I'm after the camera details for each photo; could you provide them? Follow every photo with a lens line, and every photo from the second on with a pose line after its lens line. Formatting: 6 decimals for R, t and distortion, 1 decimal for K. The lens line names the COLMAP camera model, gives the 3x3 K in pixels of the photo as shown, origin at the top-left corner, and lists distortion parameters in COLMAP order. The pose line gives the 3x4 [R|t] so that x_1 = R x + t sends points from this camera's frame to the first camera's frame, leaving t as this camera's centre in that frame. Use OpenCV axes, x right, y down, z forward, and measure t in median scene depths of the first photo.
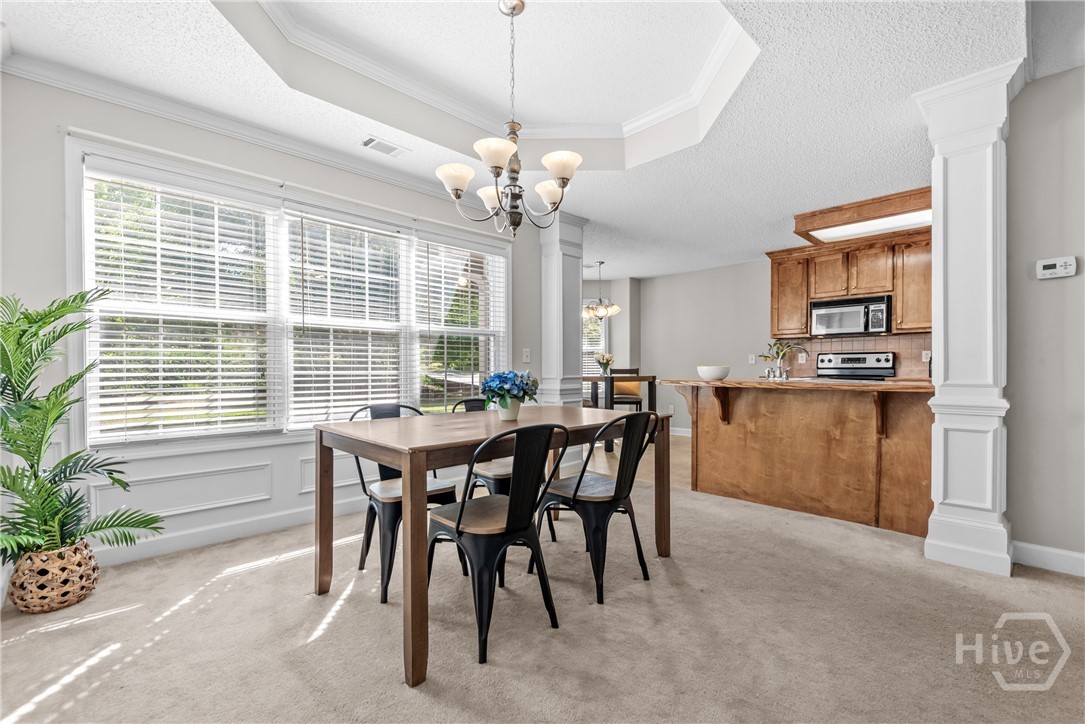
lens RADIAL K [[484.7, 0, 540.5], [0, 484.7, 364.0], [0, 0, 1]] dist [0.007249, -0.002709]
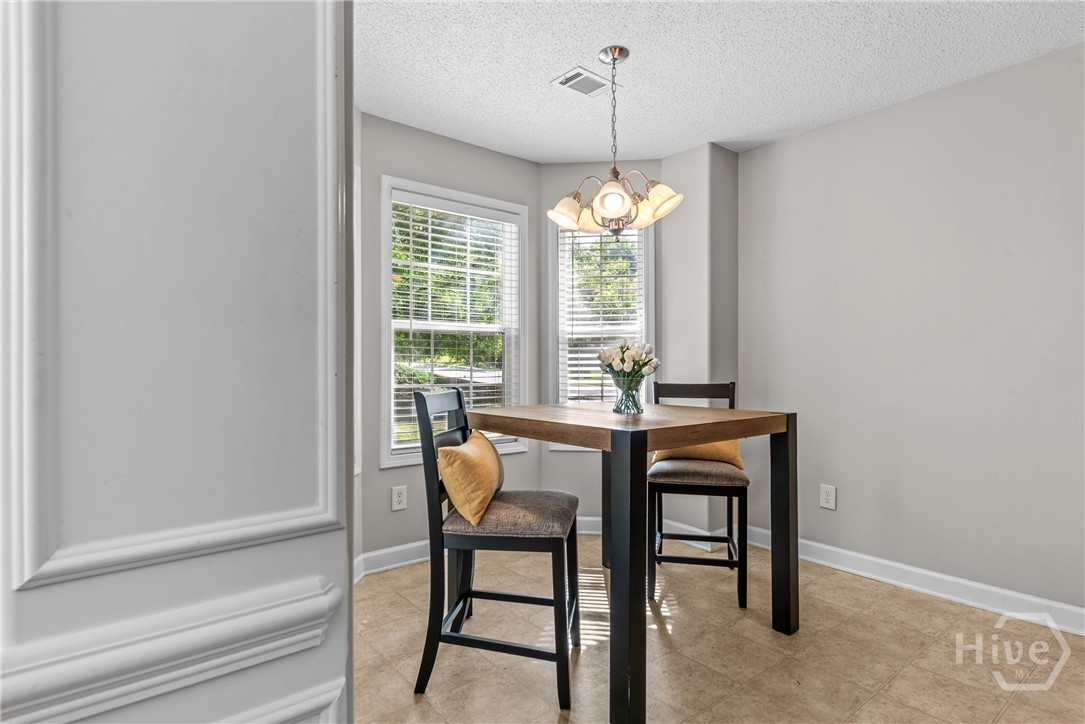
lens RADIAL K [[569.4, 0, 547.0], [0, 569.4, 365.0], [0, 0, 1]] dist [0.003037, 0.000494]
pose [[0.995843, 0.001945, -0.091060, 0.207651], [-0.000476, 0.999869, 0.016149, -0.021157], [0.091080, -0.016038, 0.995714, 1.146193]]
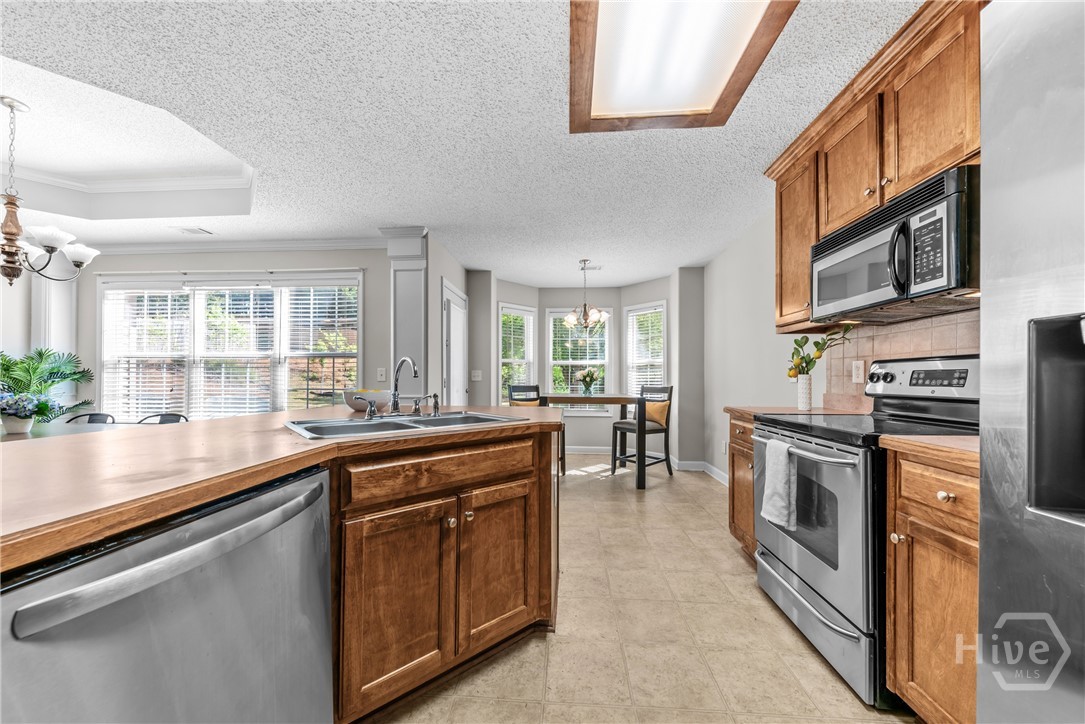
lens RADIAL K [[379.3, 0, 540.8], [0, 379.3, 376.6], [0, 0, 1]] dist [0.002668, -0.000422]
pose [[0.656805, -0.003816, -0.754051, 1.061031], [0.007577, 0.999970, 0.001539, -0.015532], [0.754023, -0.006724, 0.656814, 0.934099]]
